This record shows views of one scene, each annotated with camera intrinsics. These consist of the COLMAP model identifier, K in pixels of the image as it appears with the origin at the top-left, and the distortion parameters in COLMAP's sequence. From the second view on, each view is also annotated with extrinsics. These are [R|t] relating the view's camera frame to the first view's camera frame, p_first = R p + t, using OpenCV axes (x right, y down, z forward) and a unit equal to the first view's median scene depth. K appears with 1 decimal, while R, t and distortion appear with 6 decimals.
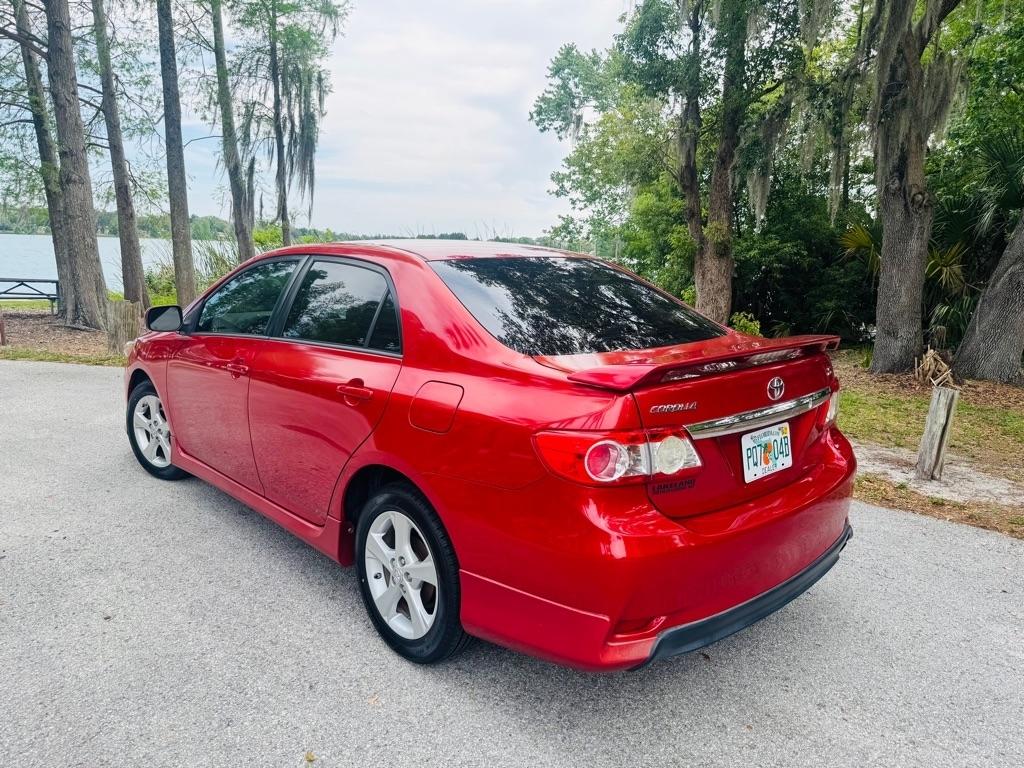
lens RADIAL K [[720.0, 0, 518.6], [0, 720.0, 406.8], [0, 0, 1]] dist [0.030382, -0.037735]
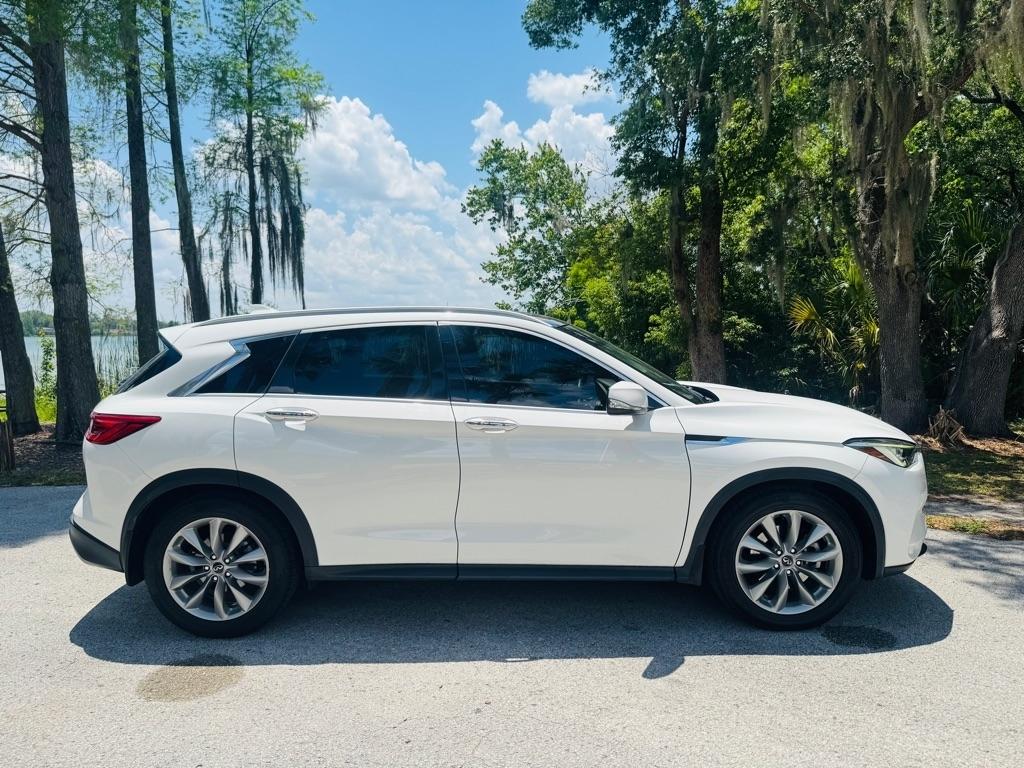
lens RADIAL K [[720.0, 0, 526.5], [0, 720.0, 412.3], [0, 0, 1]] dist [0.030382, -0.037735]
pose [[0.978164, -0.061918, 0.198399, -0.184851], [0.082403, 0.991895, -0.096713, -0.012542], [-0.190802, 0.110950, 0.975338, 0.027667]]
